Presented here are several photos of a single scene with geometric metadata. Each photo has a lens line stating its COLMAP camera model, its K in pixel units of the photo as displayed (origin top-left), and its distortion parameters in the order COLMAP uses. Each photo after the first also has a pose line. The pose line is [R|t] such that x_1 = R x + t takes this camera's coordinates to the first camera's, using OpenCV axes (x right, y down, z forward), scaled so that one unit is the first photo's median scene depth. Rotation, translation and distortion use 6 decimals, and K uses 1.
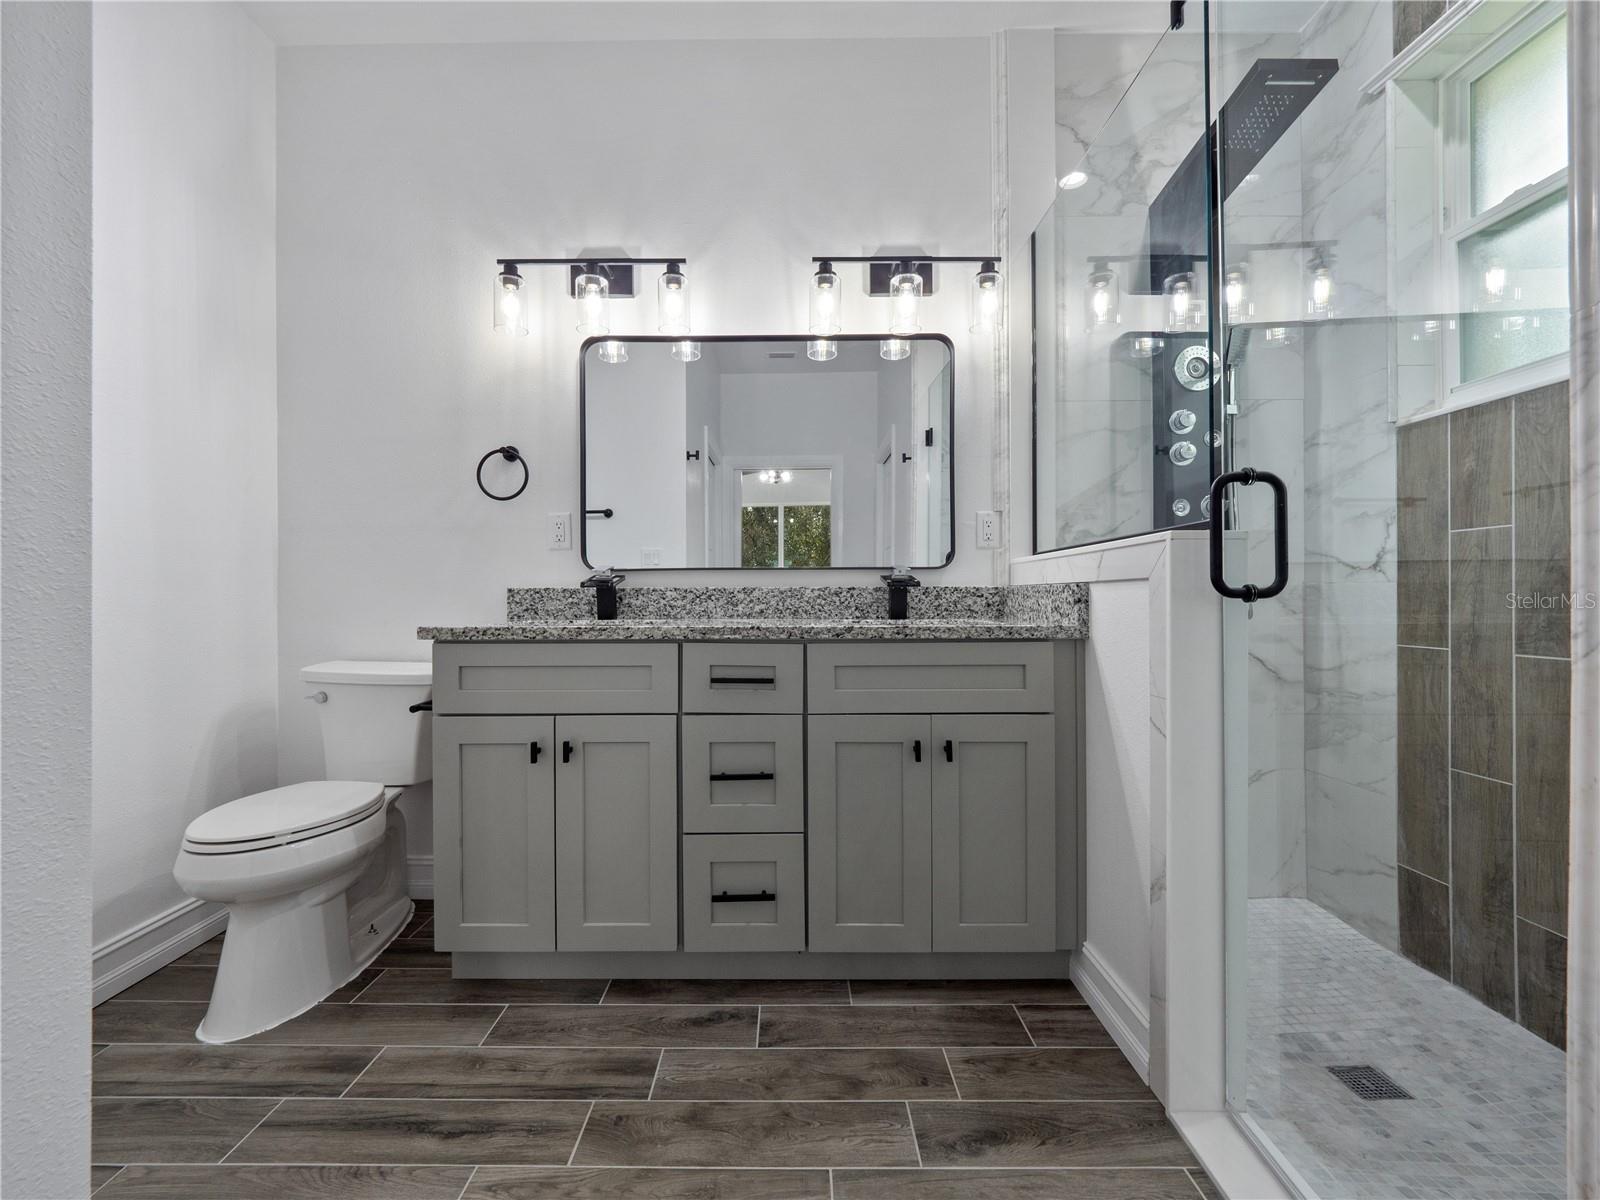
lens RADIAL K [[682.0, 0, 789.8], [0, 682.0, 597.5], [0, 0, 1]] dist [-0.003324, 0.000000]
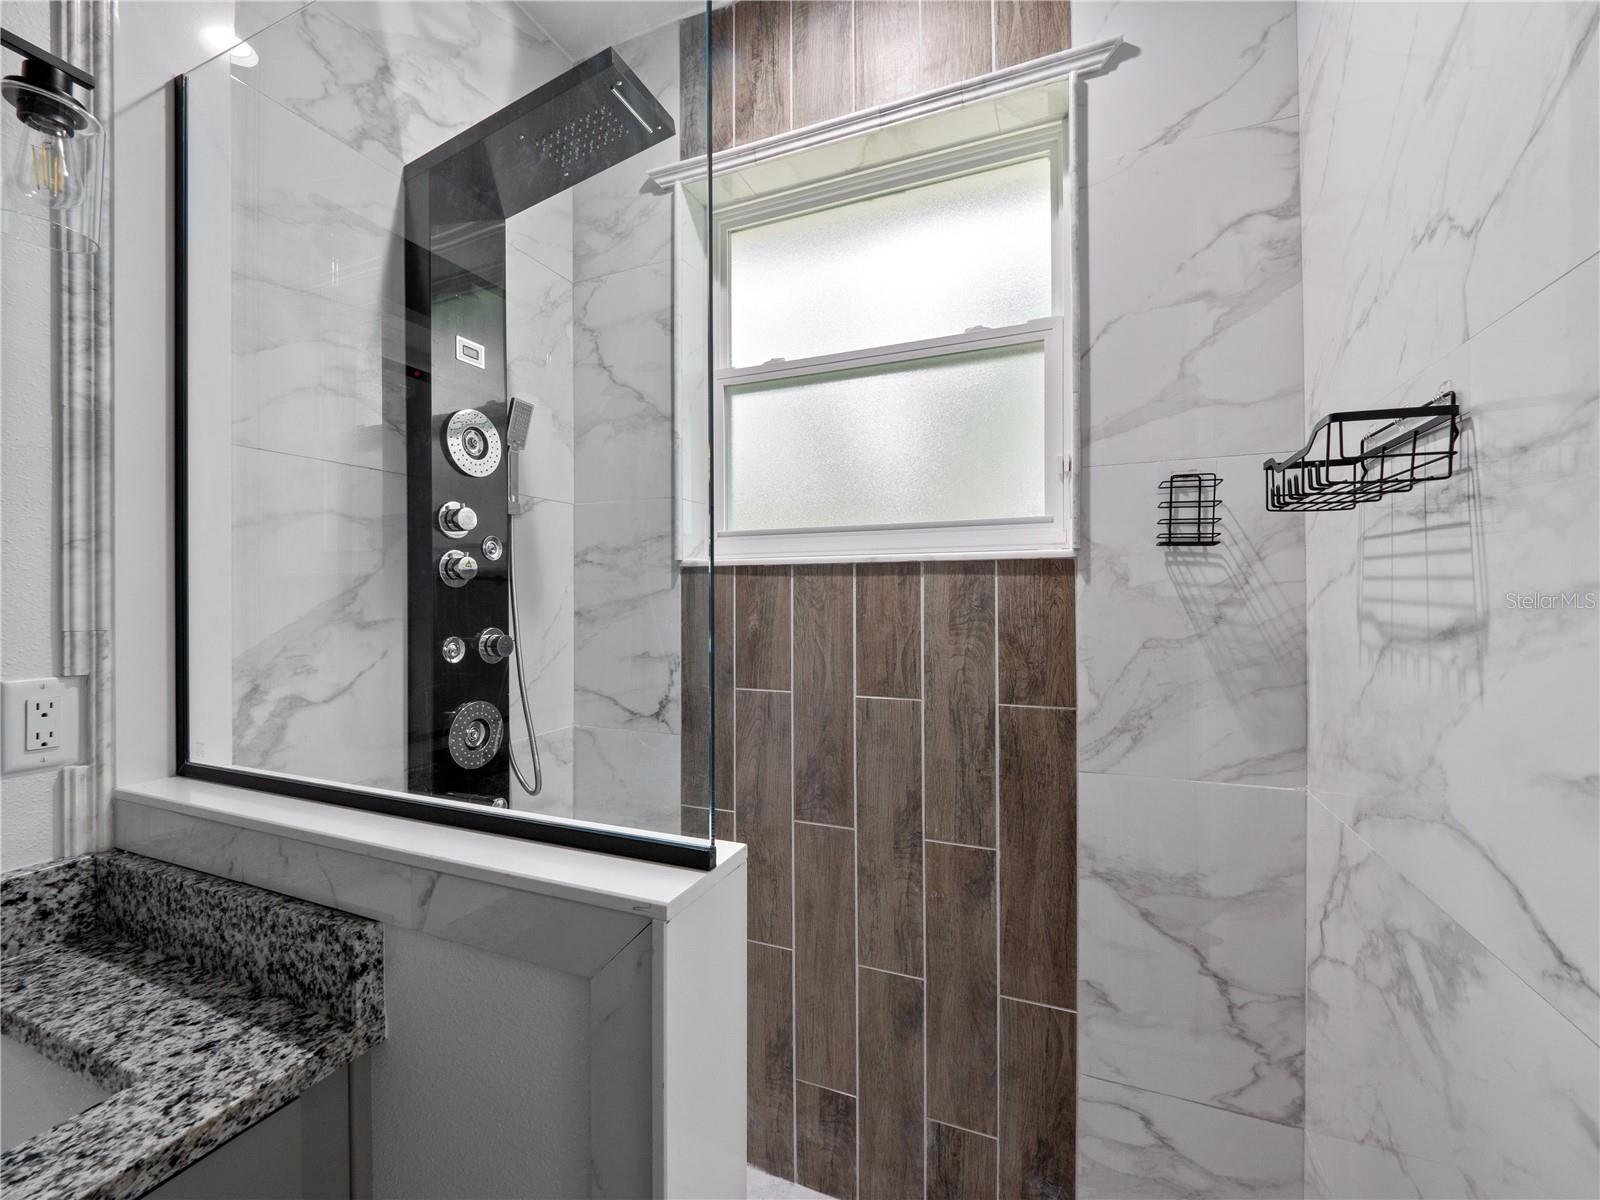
lens RADIAL K [[682.0, 0, 789.8], [0, 682.0, 597.5], [0, 0, 1]] dist [-0.003324, 0.000000]
pose [[0.401840, 0.002334, 0.915707, 0.116064], [0.004429, 0.999980, -0.004492, -0.202991], [-0.915699, 0.005860, 0.401822, 0.500647]]
